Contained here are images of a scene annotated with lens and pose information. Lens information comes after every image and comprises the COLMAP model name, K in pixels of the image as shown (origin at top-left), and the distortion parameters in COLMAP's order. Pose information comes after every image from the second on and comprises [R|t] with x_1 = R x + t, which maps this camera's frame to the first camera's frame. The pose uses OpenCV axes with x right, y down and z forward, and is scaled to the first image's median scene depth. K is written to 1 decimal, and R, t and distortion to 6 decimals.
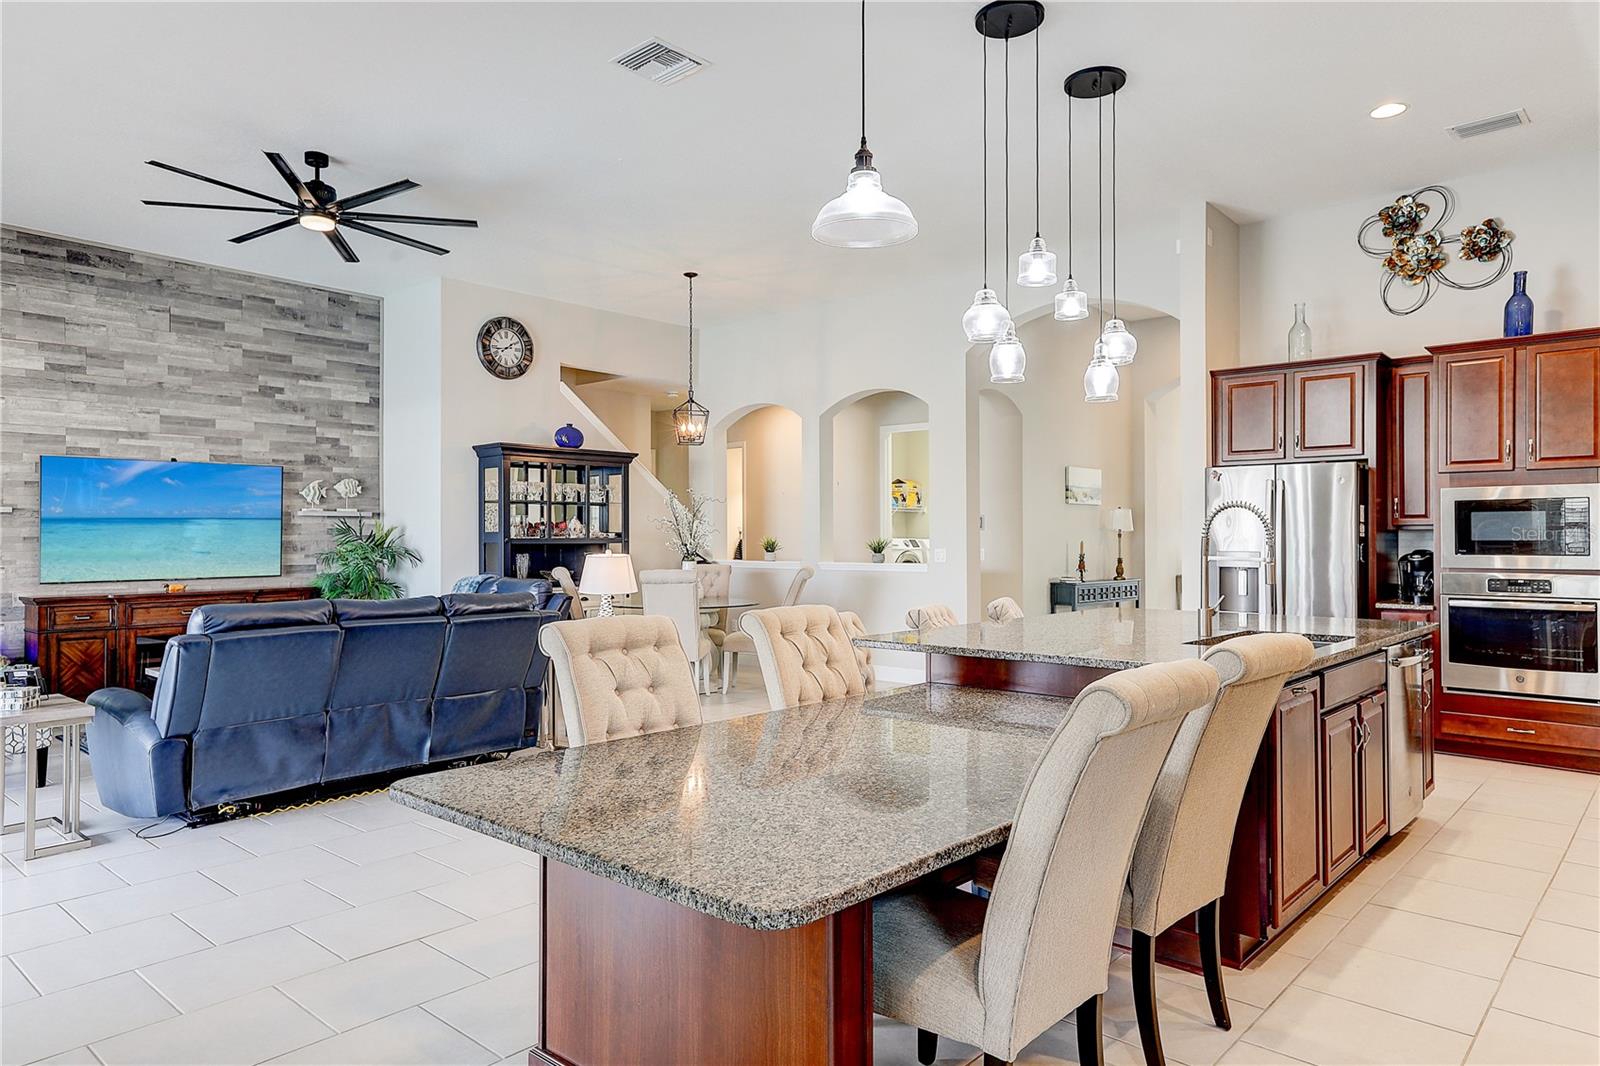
lens RADIAL K [[1013.5, 0, 800.0], [0, 1013.5, 533.0], [0, 0, 1]] dist [0.005638, 0.024566]
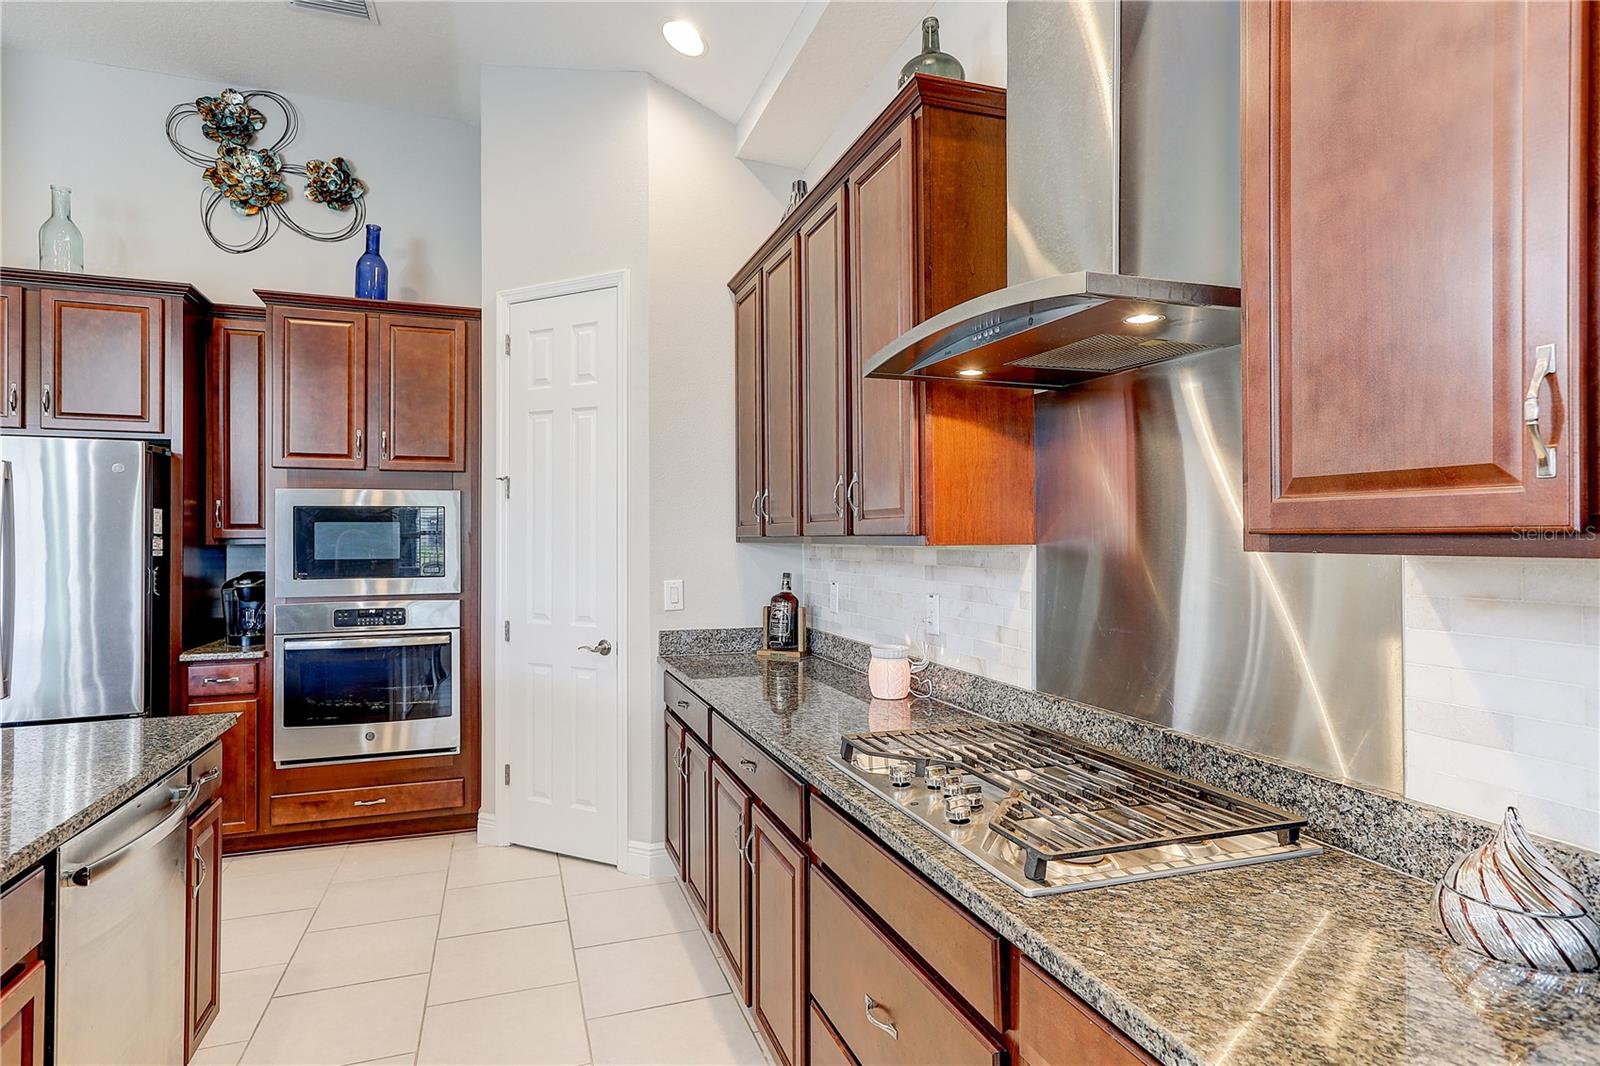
lens RADIAL K [[852.7, 0, 800.0], [0, 852.7, 533.0], [0, 0, 1]] dist [-0.015259, 0.021912]
pose [[0.483774, 0.003369, 0.875186, 0.267331], [-0.004727, 0.999988, -0.001236, -0.012693], [-0.875180, -0.003539, 0.483784, 0.363231]]
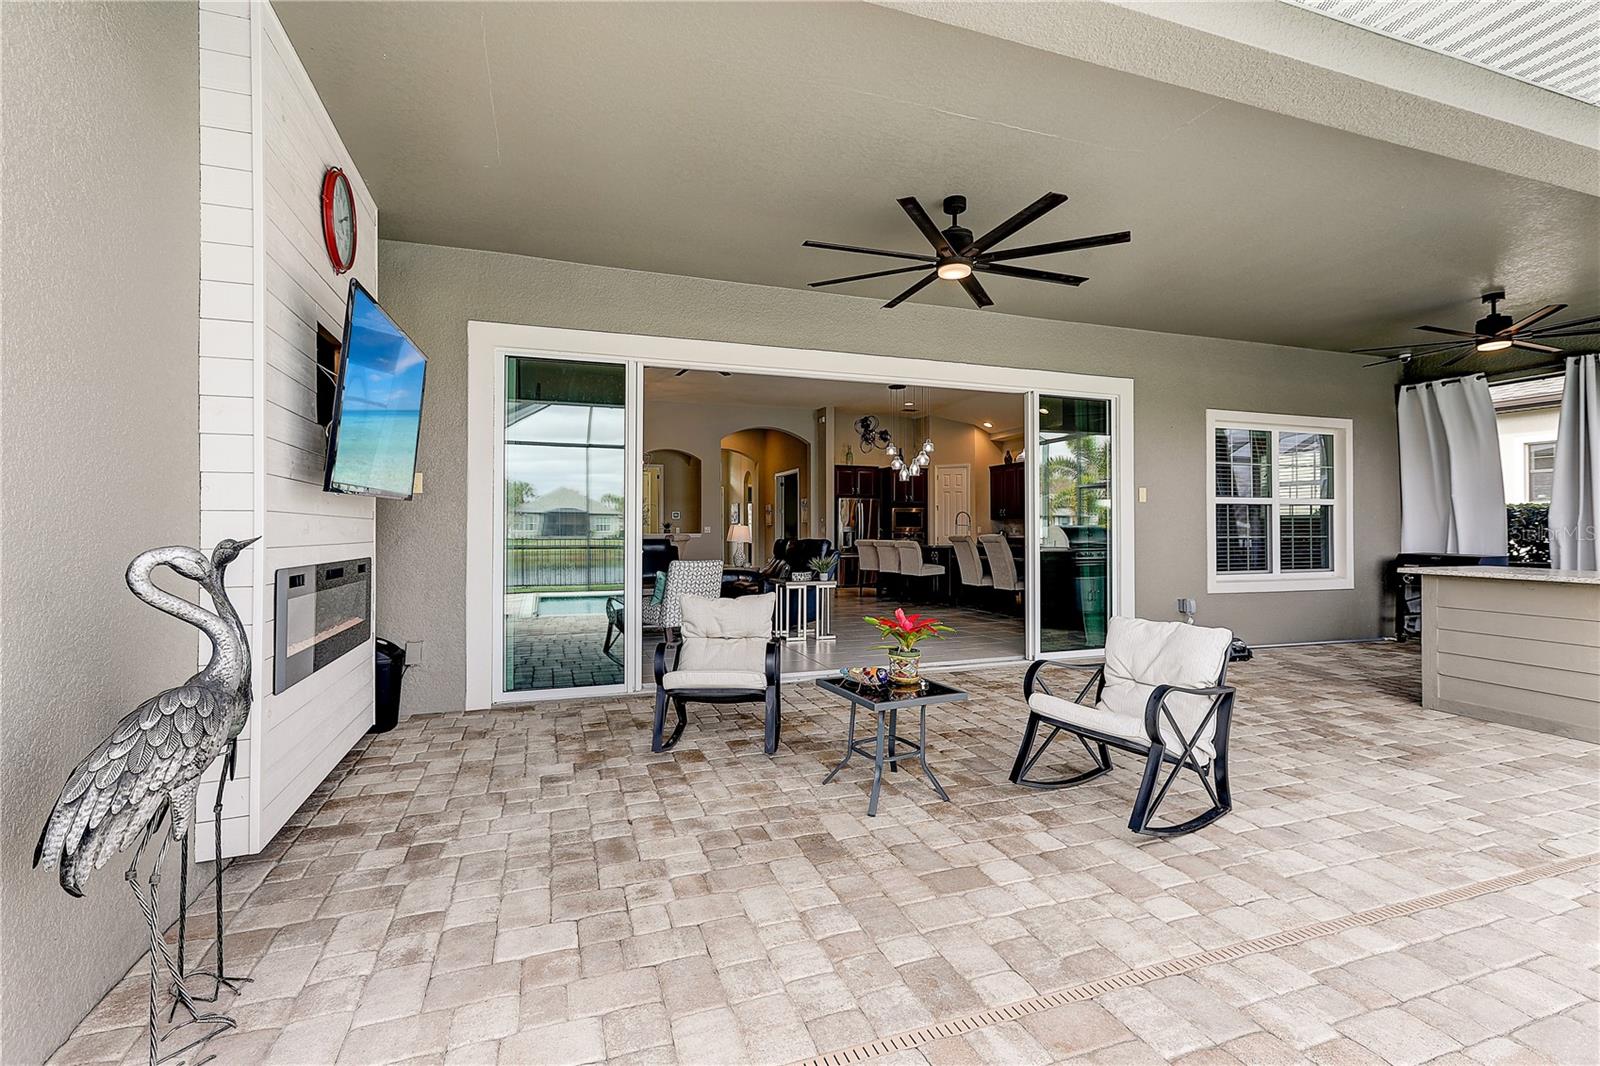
lens RADIAL K [[704.1, 0, 801.5], [0, 704.1, 525.1], [0, 0, 1]] dist [0.007648, -0.000036]
pose [[0.472575, 0.002757, 0.881286, -1.540225], [-0.004482, 0.999990, -0.000726, 0.014428], [-0.881279, -0.003607, 0.472582, 0.139529]]
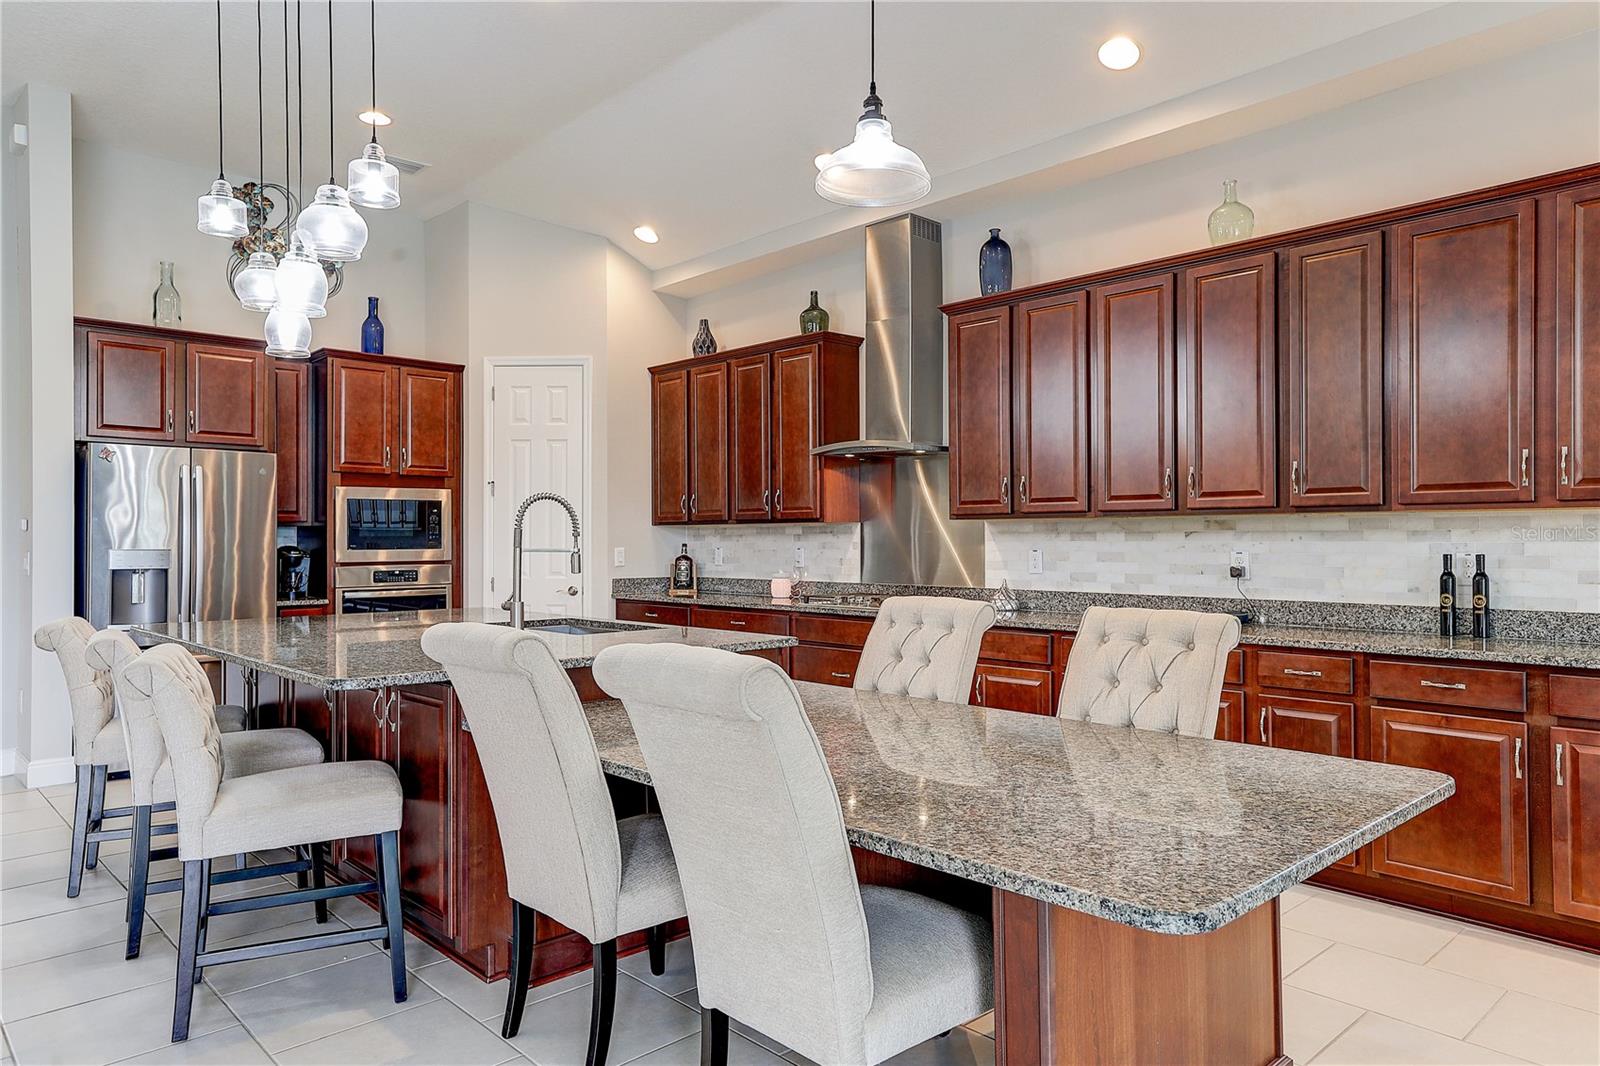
lens RADIAL K [[1024.4, 0, 803.4], [0, 1024.4, 531.2], [0, 0, 1]] dist [0.002490, 0.000765]
pose [[0.082511, 0.008375, 0.996555, -0.358753], [-0.005657, 0.999953, -0.007935, 0.007130], [-0.996574, -0.004983, 0.082555, 0.416776]]
